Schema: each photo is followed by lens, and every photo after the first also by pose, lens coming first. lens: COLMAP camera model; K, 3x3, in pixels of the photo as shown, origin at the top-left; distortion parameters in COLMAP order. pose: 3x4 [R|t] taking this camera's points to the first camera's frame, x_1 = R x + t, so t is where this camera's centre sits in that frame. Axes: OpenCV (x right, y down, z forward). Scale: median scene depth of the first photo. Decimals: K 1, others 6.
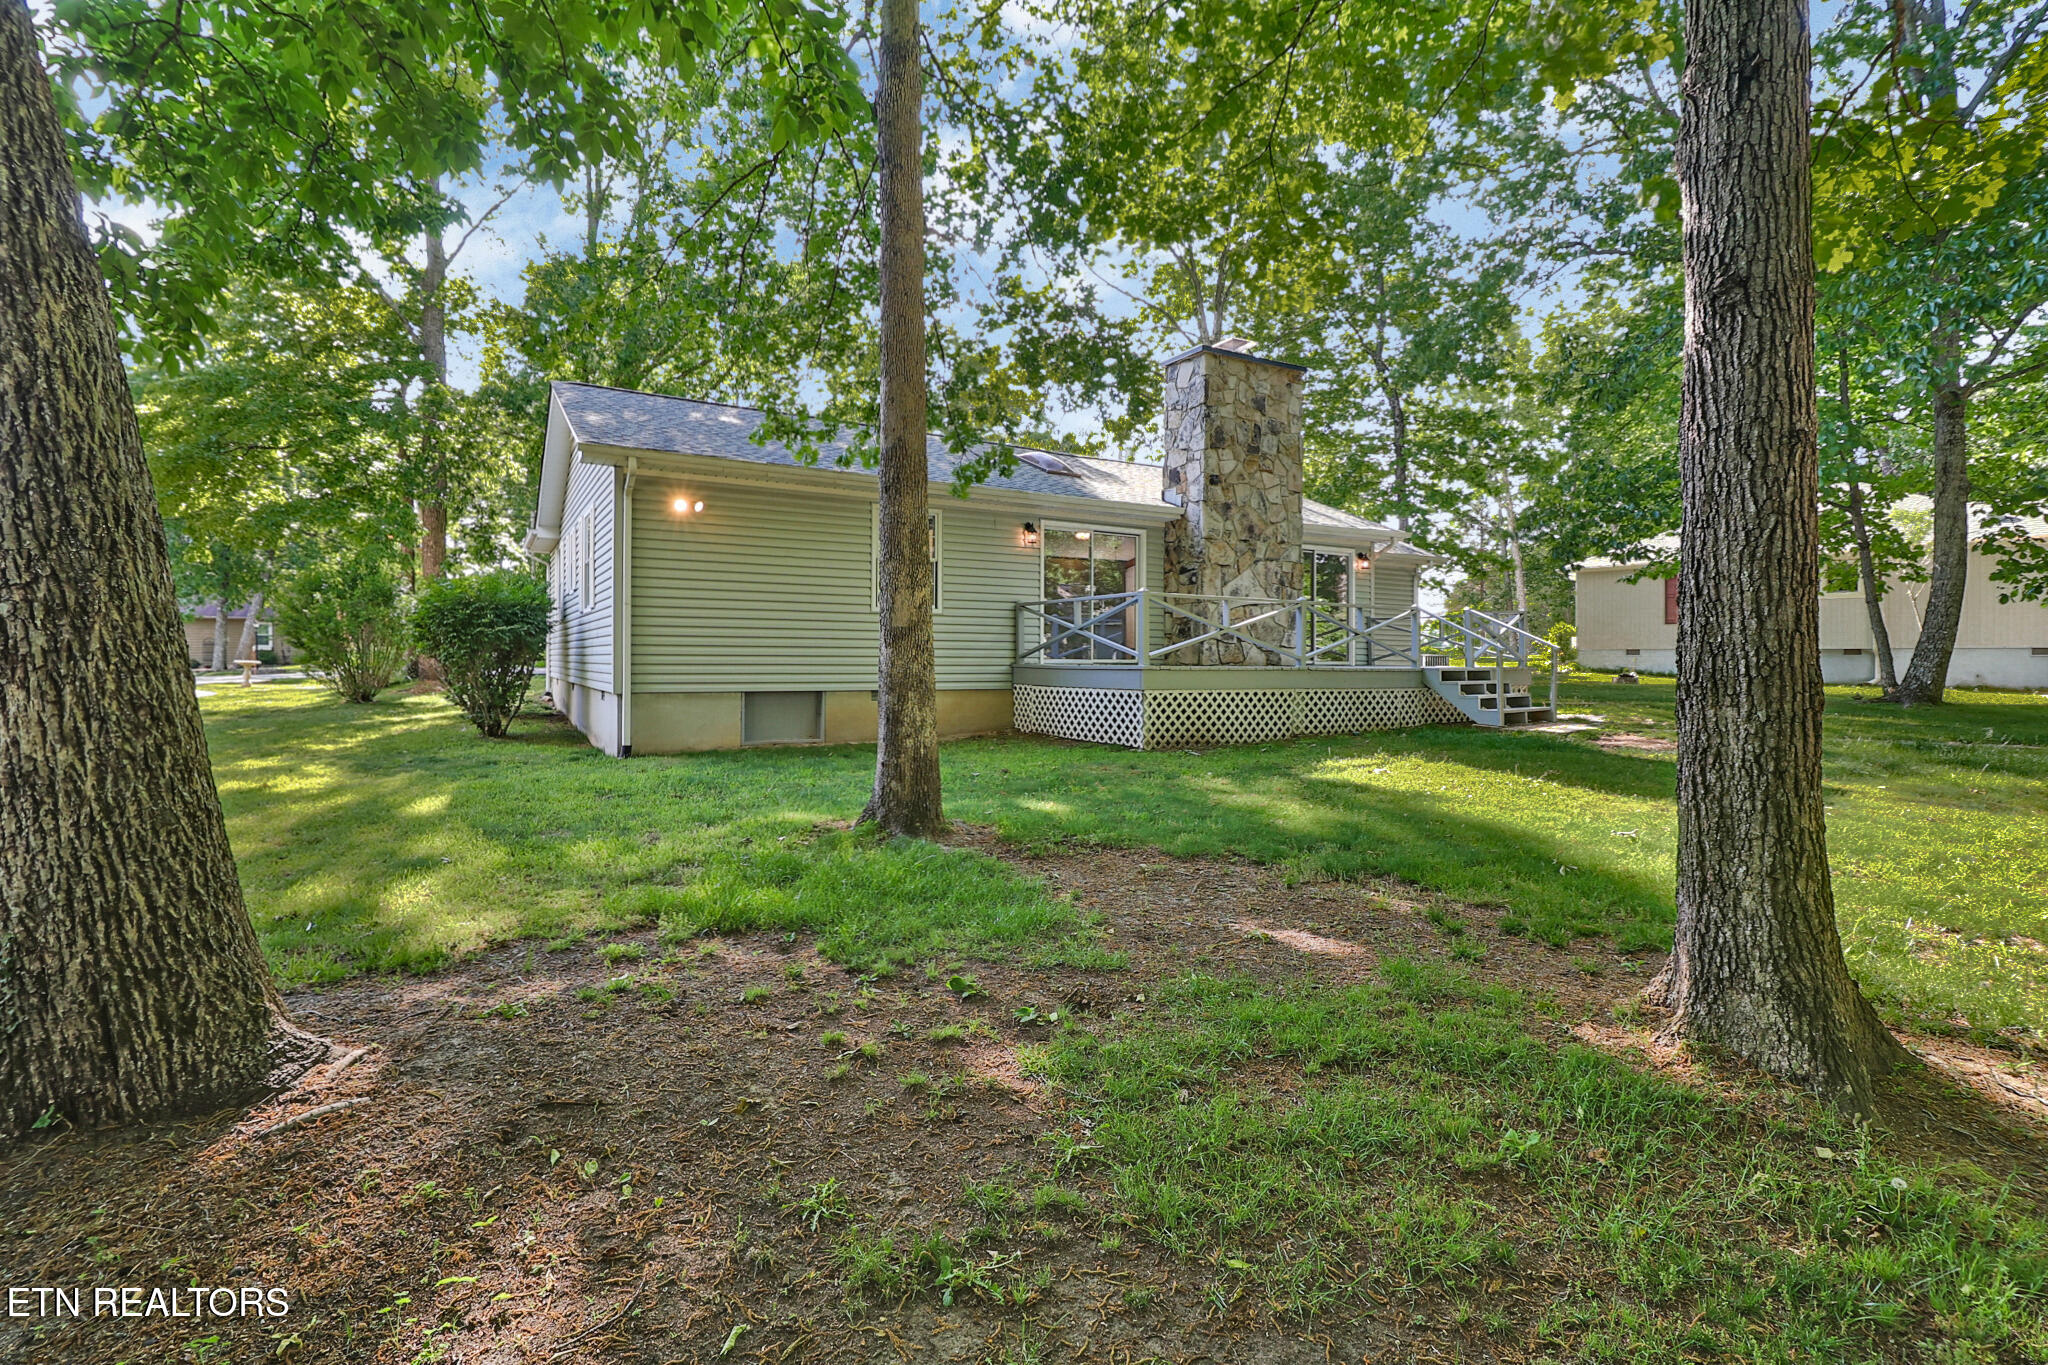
lens RADIAL K [[937.9, 0, 1009.7], [0, 937.9, 658.0], [0, 0, 1]] dist [-0.015205, -0.000776]
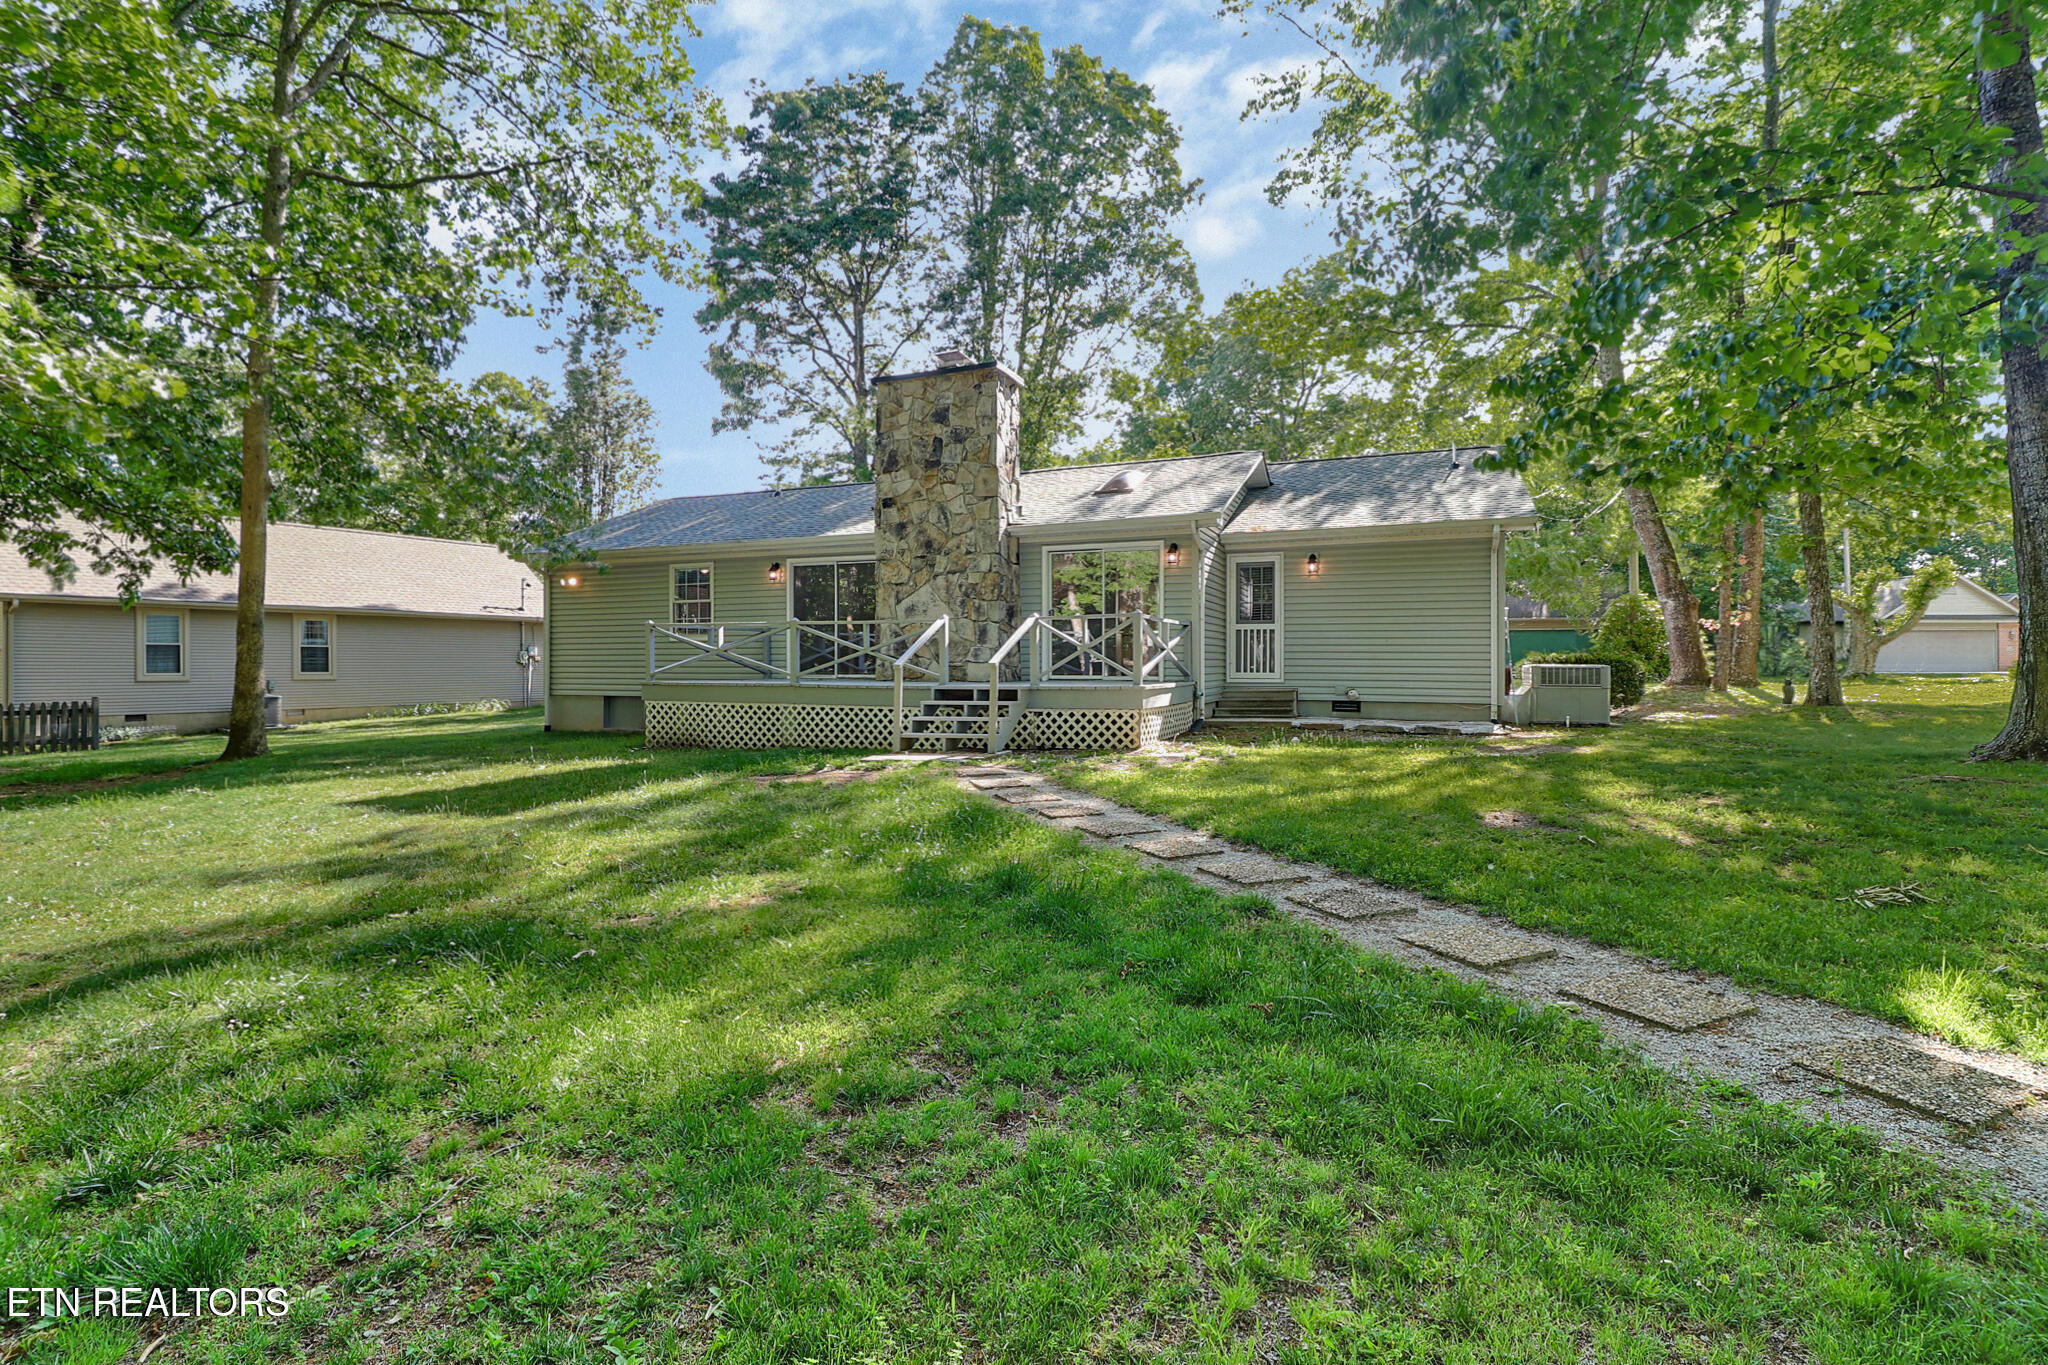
lens RADIAL K [[937.9, 0, 1009.7], [0, 937.9, 658.0], [0, 0, 1]] dist [-0.015205, -0.000776]
pose [[0.630259, -0.007552, -0.776348, 1.098259], [0.010412, 0.999945, -0.001274, -0.015545], [0.776315, -0.007281, 0.630303, 0.446186]]
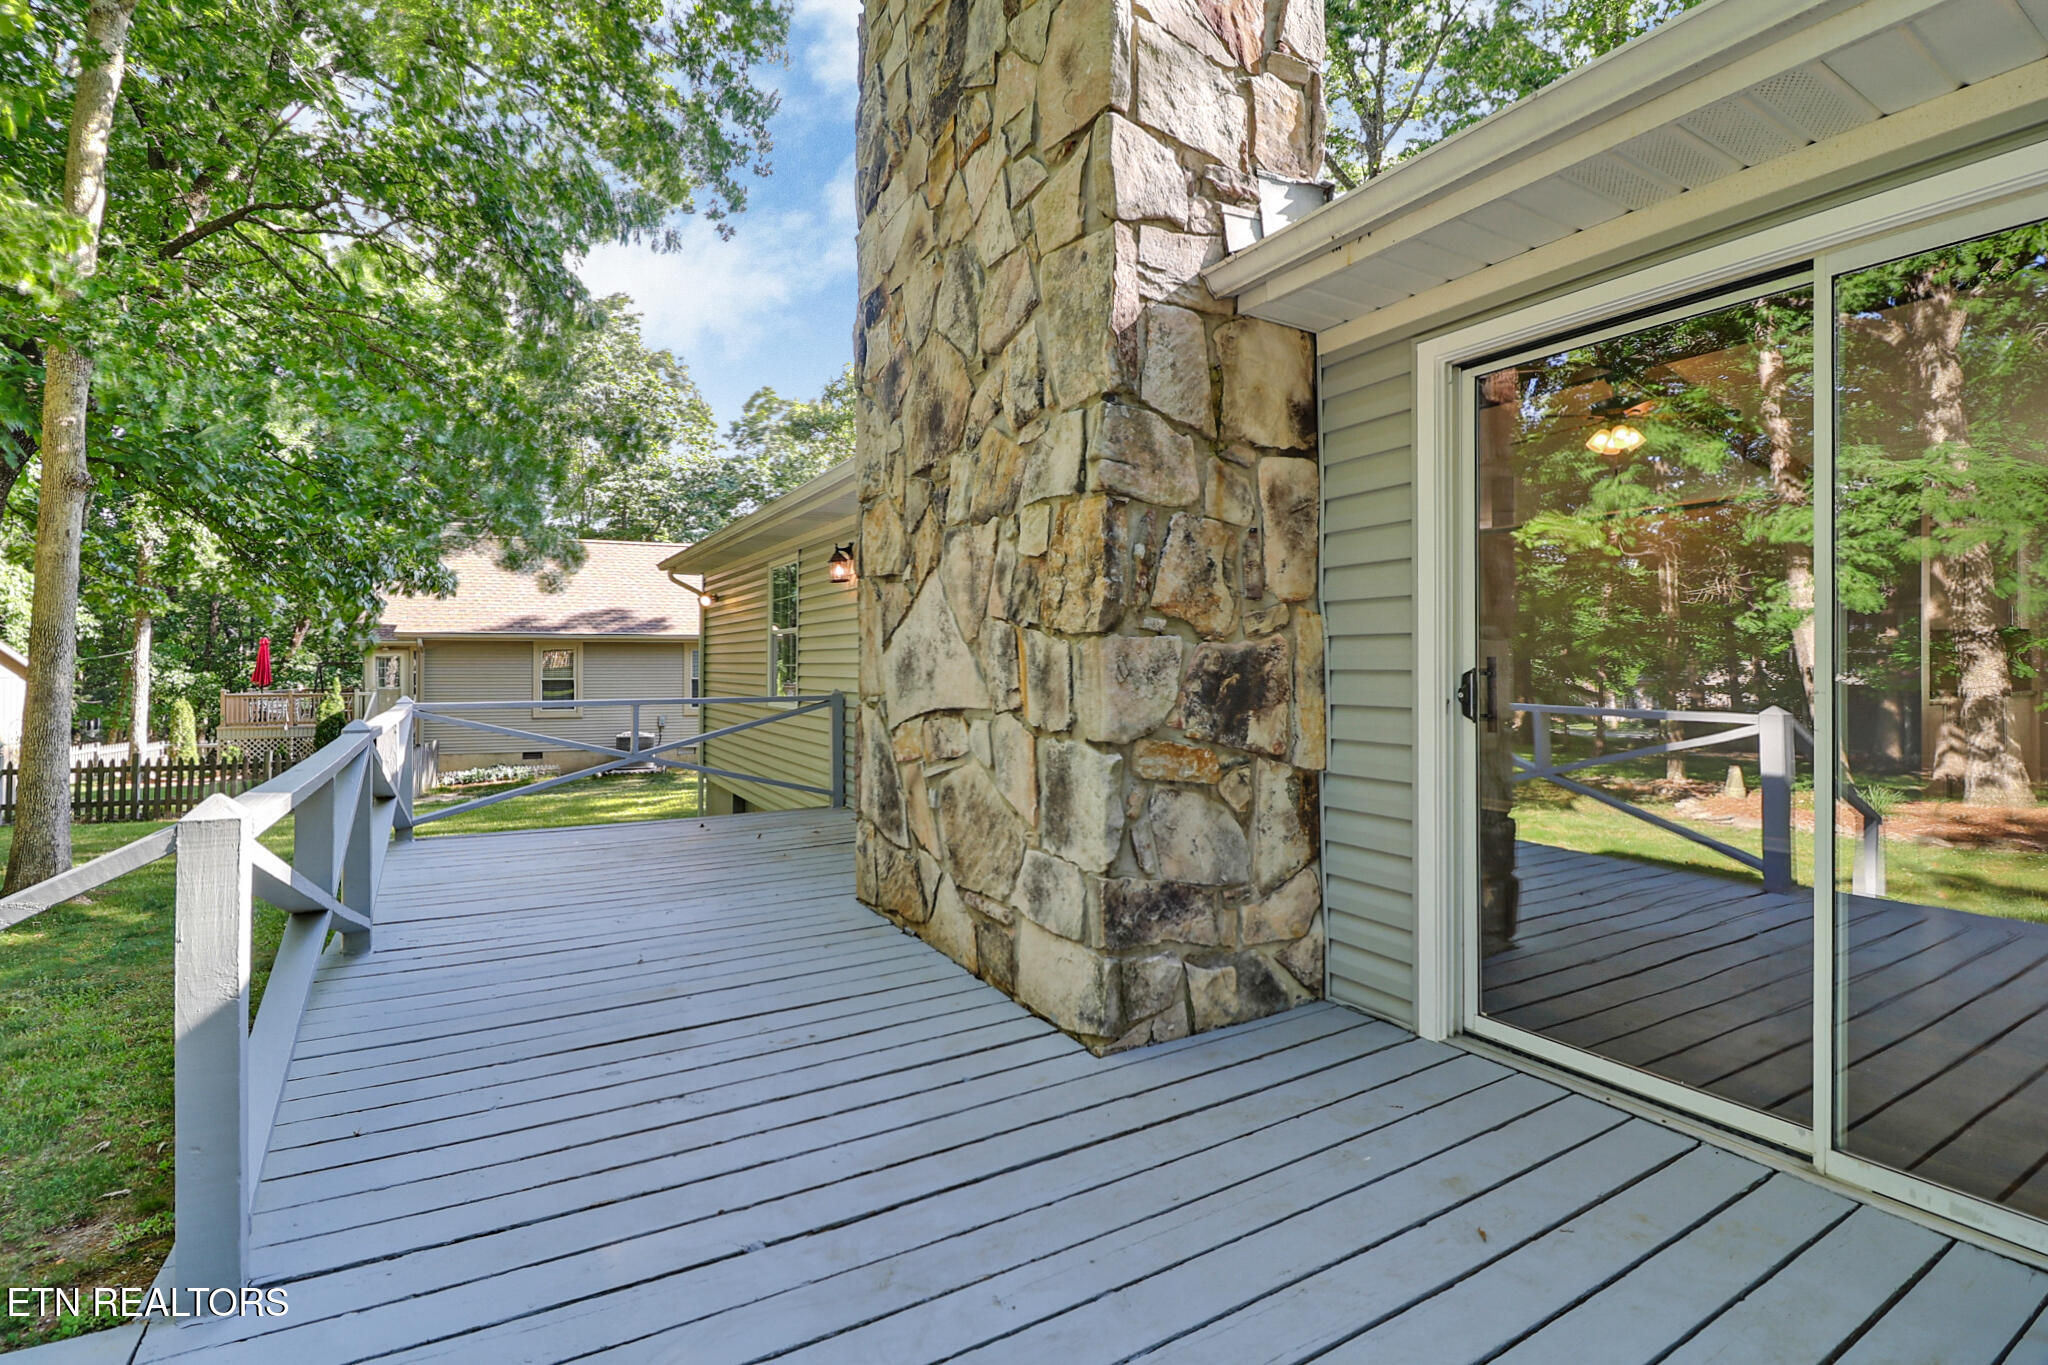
lens RADIAL K [[937.9, 0, 1009.7], [0, 937.9, 658.0], [0, 0, 1]] dist [-0.015205, -0.000776]
pose [[0.001490, -0.008532, -0.999962, 0.521444], [0.006282, 0.999944, -0.008522, -0.070940], [0.999979, -0.006269, 0.001543, 1.034924]]
